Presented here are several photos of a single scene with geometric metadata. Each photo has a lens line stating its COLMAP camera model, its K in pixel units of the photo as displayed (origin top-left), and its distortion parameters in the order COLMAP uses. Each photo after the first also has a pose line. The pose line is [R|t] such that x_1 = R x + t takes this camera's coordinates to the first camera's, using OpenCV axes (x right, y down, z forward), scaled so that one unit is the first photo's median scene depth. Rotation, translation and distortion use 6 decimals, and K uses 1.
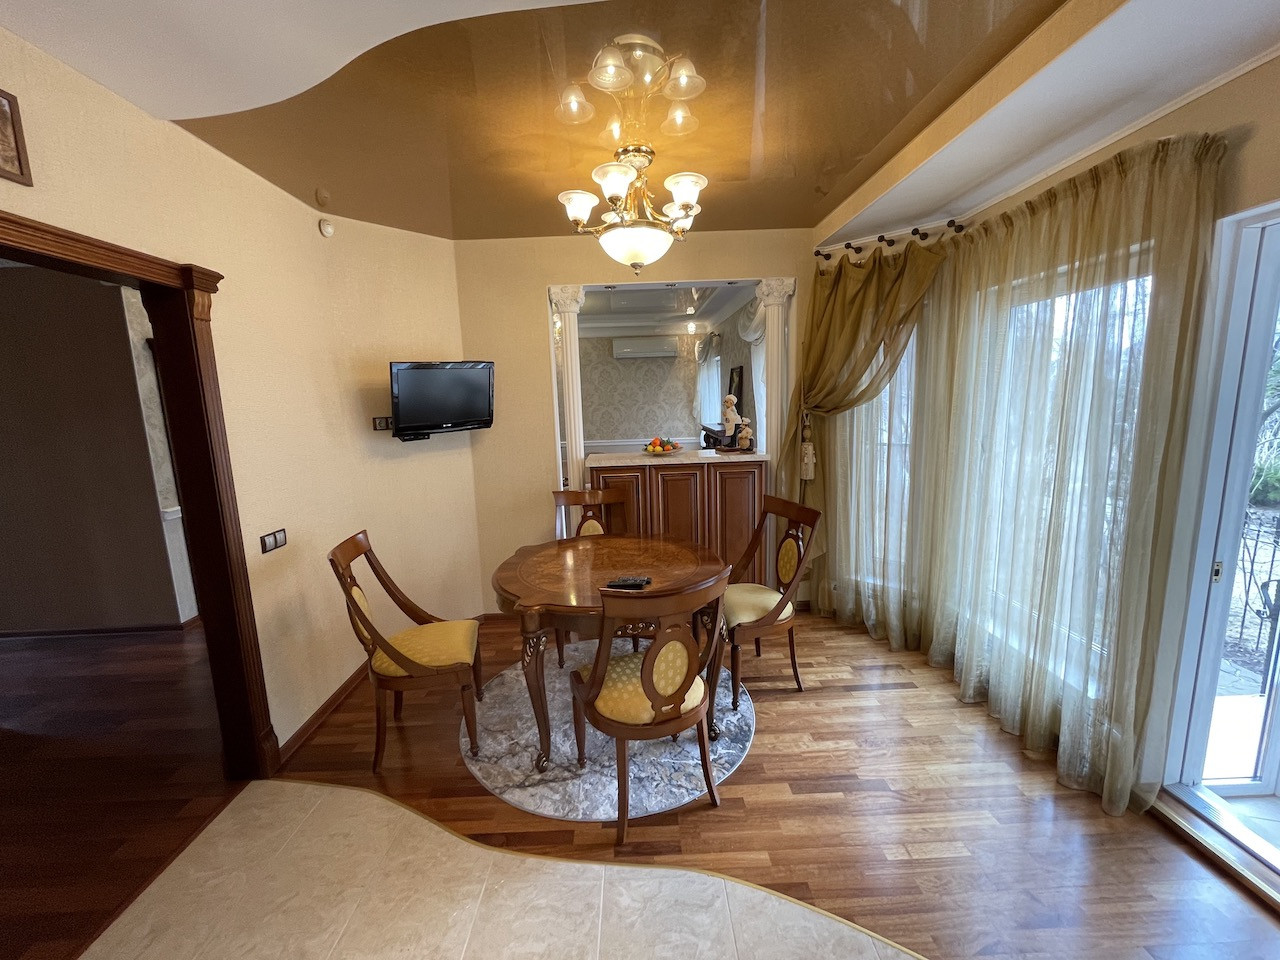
lens RADIAL K [[518.0, 0, 637.8], [0, 518.0, 478.1], [0, 0, 1]] dist [-0.001667, 0.000217]
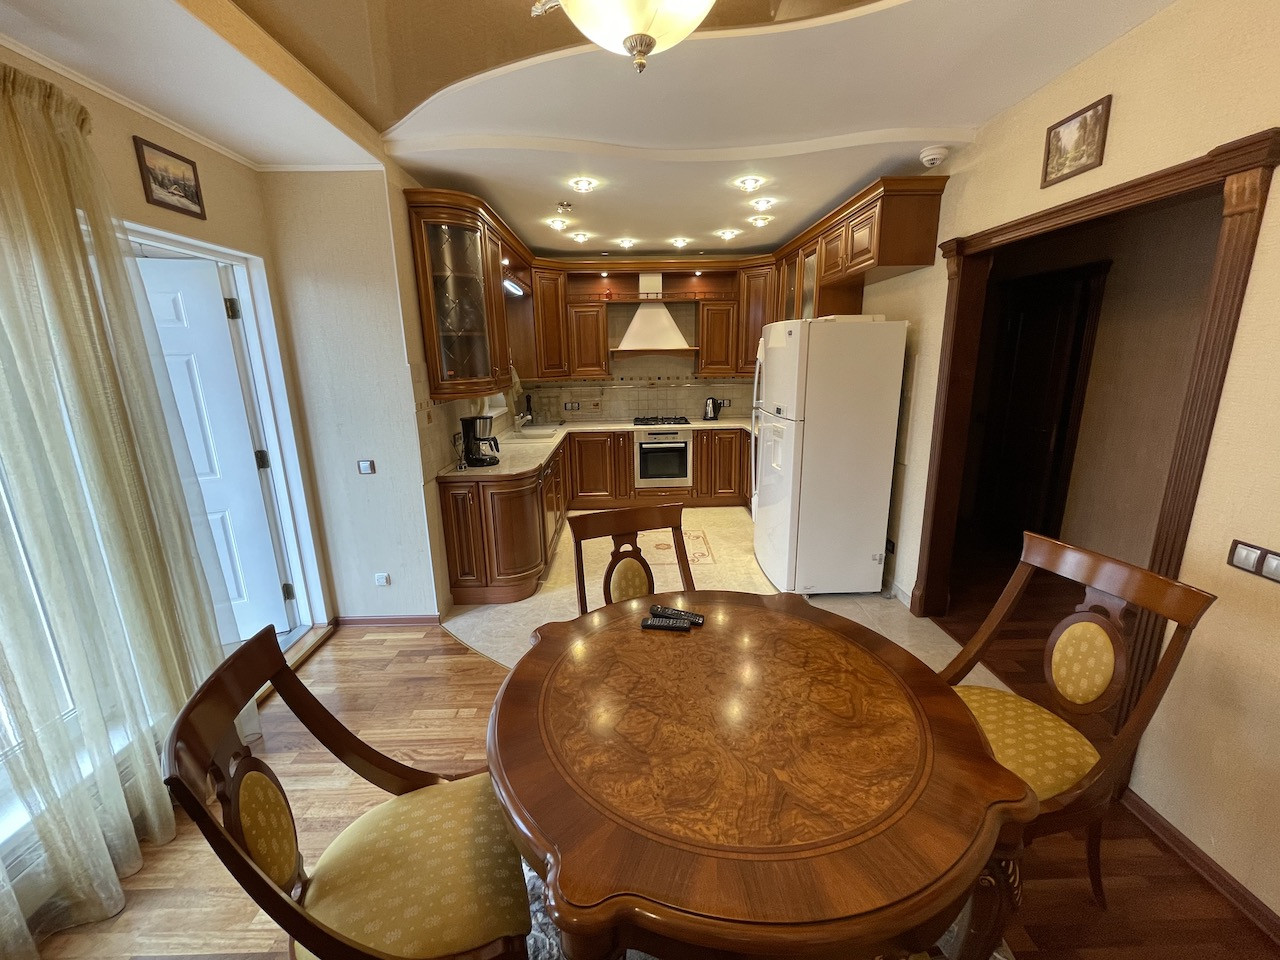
lens RADIAL K [[518.0, 0, 637.8], [0, 518.0, 478.1], [0, 0, 1]] dist [-0.001667, 0.000217]
pose [[-0.998716, 0.049364, 0.011368, 0.018104], [0.049963, 0.922906, 0.381771, -0.302531], [0.008354, 0.381849, -0.924187, 1.930287]]
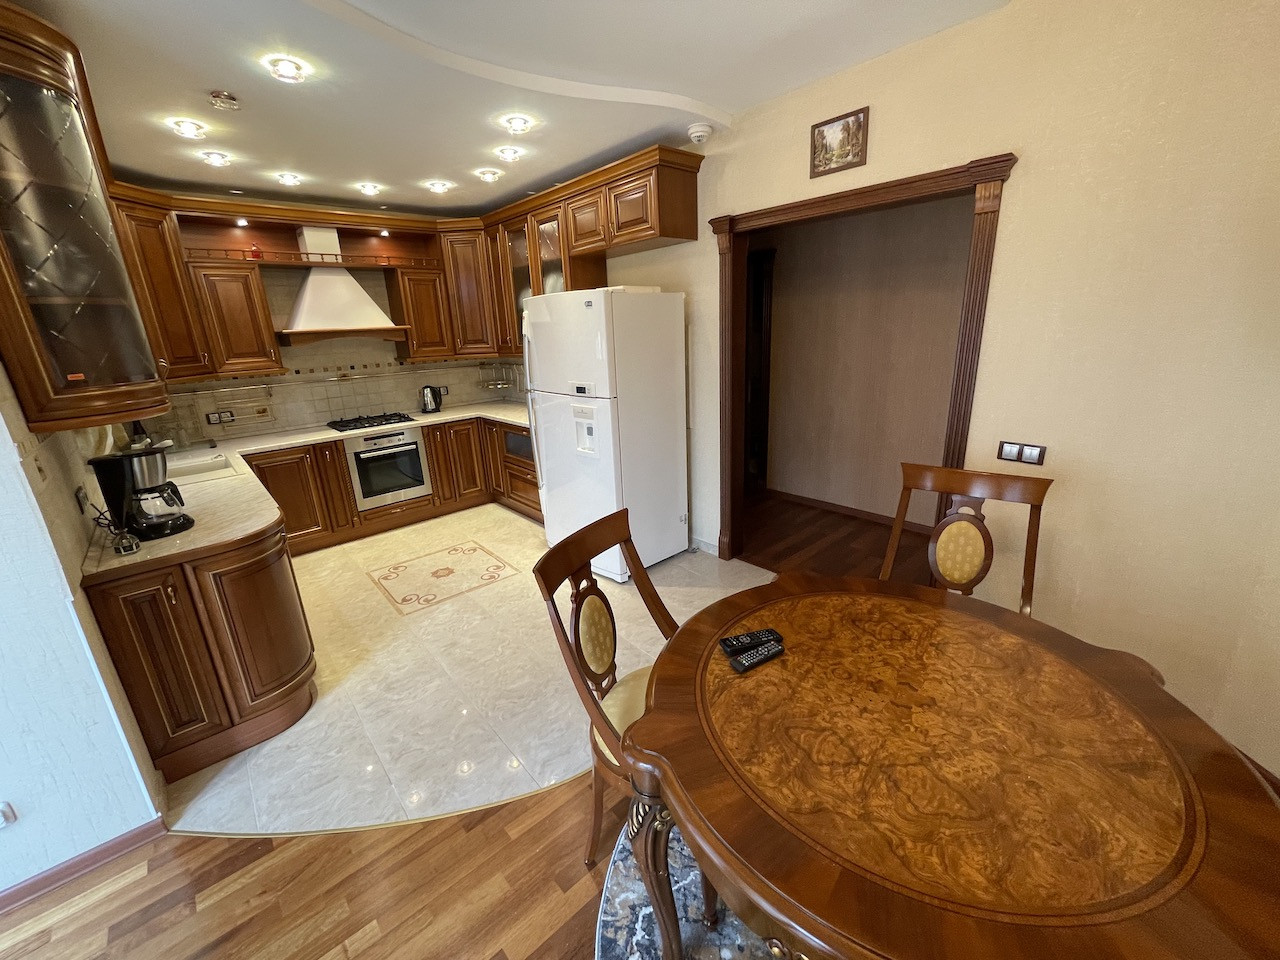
lens RADIAL K [[518.0, 0, 637.8], [0, 518.0, 478.1], [0, 0, 1]] dist [-0.001667, 0.000217]
pose [[-0.756547, 0.249887, -0.604312, 0.467811], [-0.034278, 0.907686, 0.418247, -0.250449], [0.653040, 0.337138, -0.678142, 1.520145]]
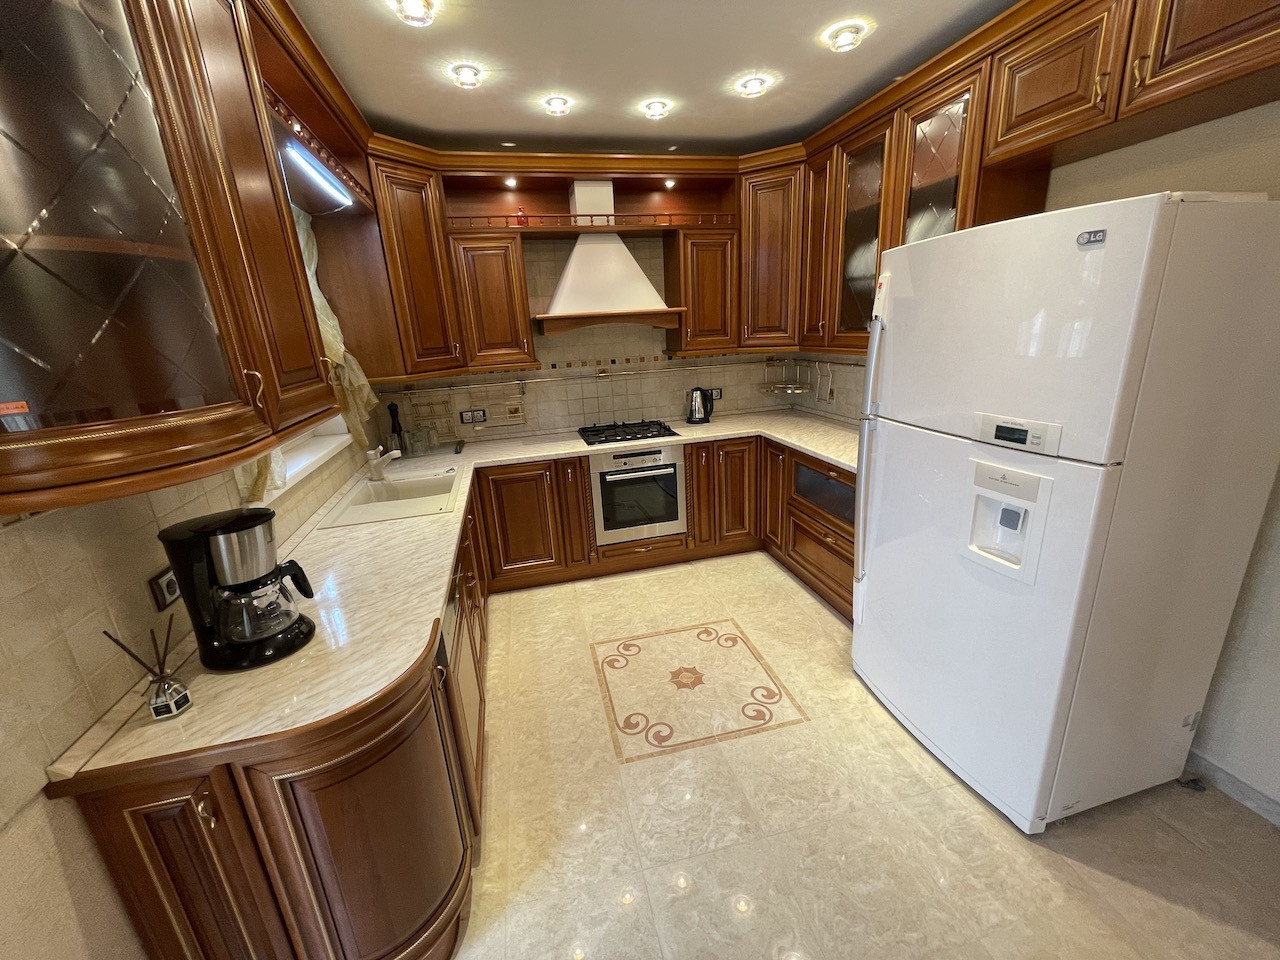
lens RADIAL K [[518.0, 0, 637.8], [0, 518.0, 478.1], [0, 0, 1]] dist [-0.001667, 0.000217]
pose [[-0.971795, 0.146625, -0.184703, 0.225094], [0.052873, 0.898745, 0.435273, -0.113083], [0.229823, 0.413230, -0.881148, 0.764783]]
